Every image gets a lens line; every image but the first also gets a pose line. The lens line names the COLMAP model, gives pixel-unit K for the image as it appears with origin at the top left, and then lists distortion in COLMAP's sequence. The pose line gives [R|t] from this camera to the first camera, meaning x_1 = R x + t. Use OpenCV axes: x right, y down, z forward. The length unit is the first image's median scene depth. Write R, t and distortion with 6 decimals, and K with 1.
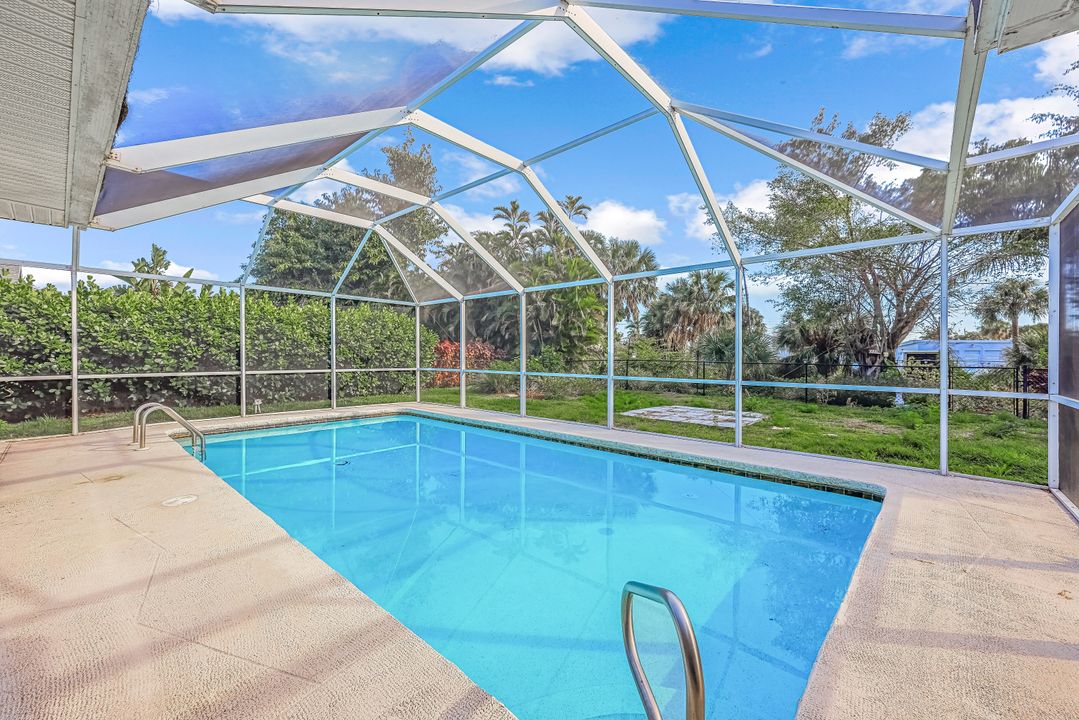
lens RADIAL K [[432.1, 0, 538.3], [0, 432.1, 355.3], [0, 0, 1]] dist [0.000380, -0.000105]
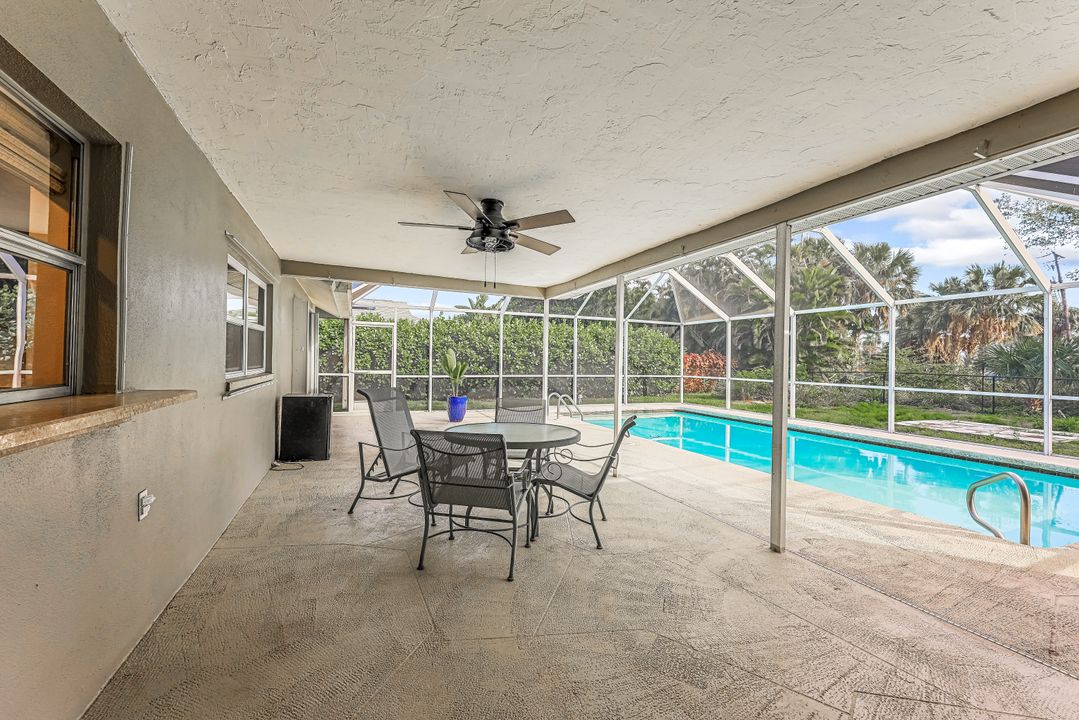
lens RADIAL K [[432.1, 0, 535.3], [0, 432.1, 357.8], [0, 0, 1]] dist [0.000380, -0.000105]
pose [[0.906757, 0.006862, -0.421597, -0.128300], [-0.012131, 0.999878, -0.009817, -0.003571], [0.421479, 0.014016, 0.906730, -0.274131]]
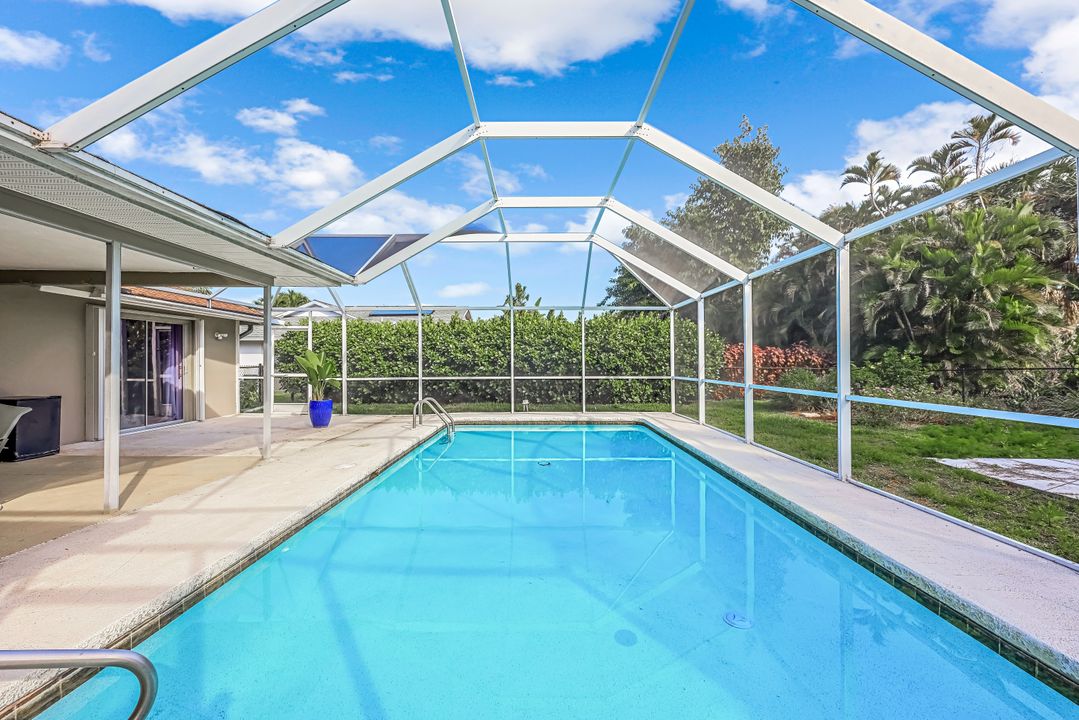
lens RADIAL K [[432.1, 0, 563.6], [0, 432.1, 355.8], [0, 0, 1]] dist [0.000380, -0.000105]
pose [[0.669994, -0.018039, -0.742147, 0.246518], [0.007886, 0.999821, -0.017183, -0.000591], [0.742324, 0.005660, 0.670017, 0.193801]]
